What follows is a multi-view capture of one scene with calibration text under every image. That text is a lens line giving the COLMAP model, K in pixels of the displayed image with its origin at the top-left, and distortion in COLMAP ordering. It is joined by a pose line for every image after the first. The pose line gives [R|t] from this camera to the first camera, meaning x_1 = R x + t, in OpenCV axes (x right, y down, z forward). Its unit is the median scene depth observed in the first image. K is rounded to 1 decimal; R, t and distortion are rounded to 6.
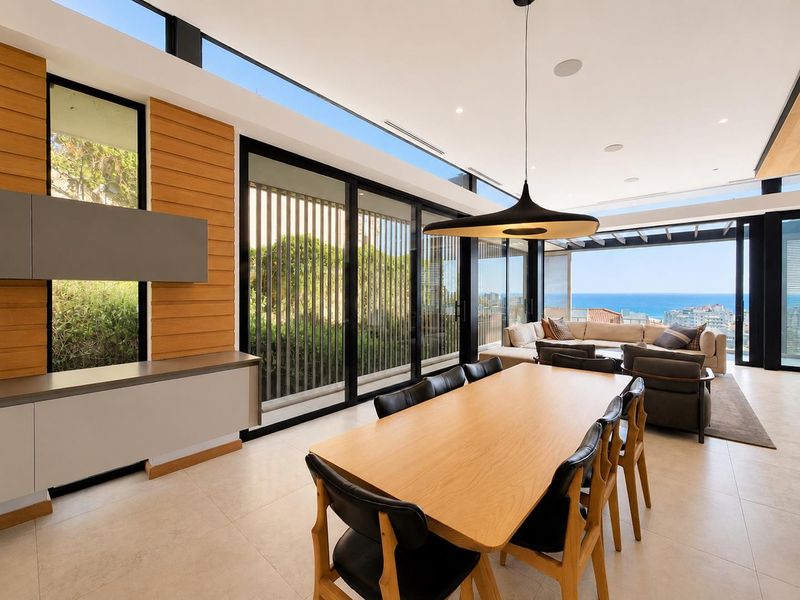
lens RADIAL K [[336.3, 0, 396.5], [0, 336.3, 300.5], [0, 0, 1]] dist [0.001203, 0.000242]
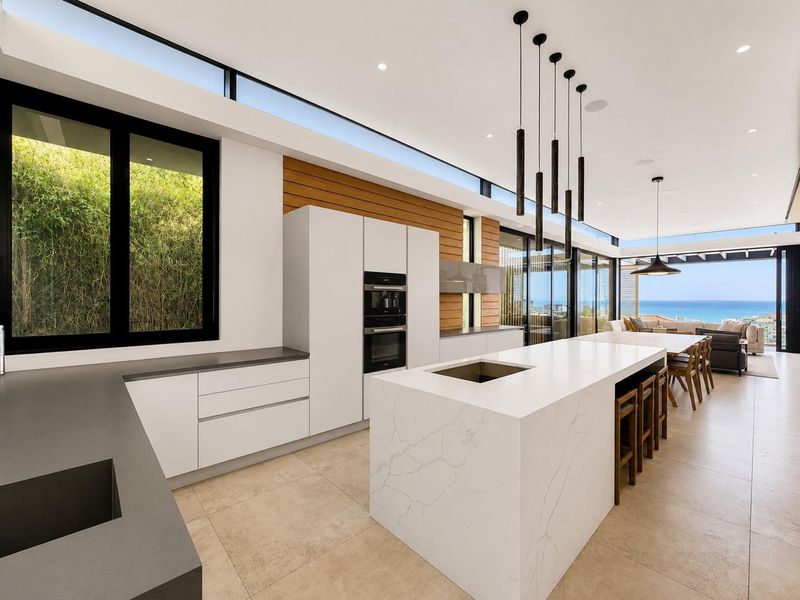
lens RADIAL K [[336.3, 0, 404.3], [0, 336.3, 299.6], [0, 0, 1]] dist [0.001203, 0.000242]
pose [[0.996490, 0.000386, -0.083715, -0.409252], [-0.002476, 0.999688, -0.024860, 0.016031], [0.083679, 0.024980, 0.996180, -0.523813]]
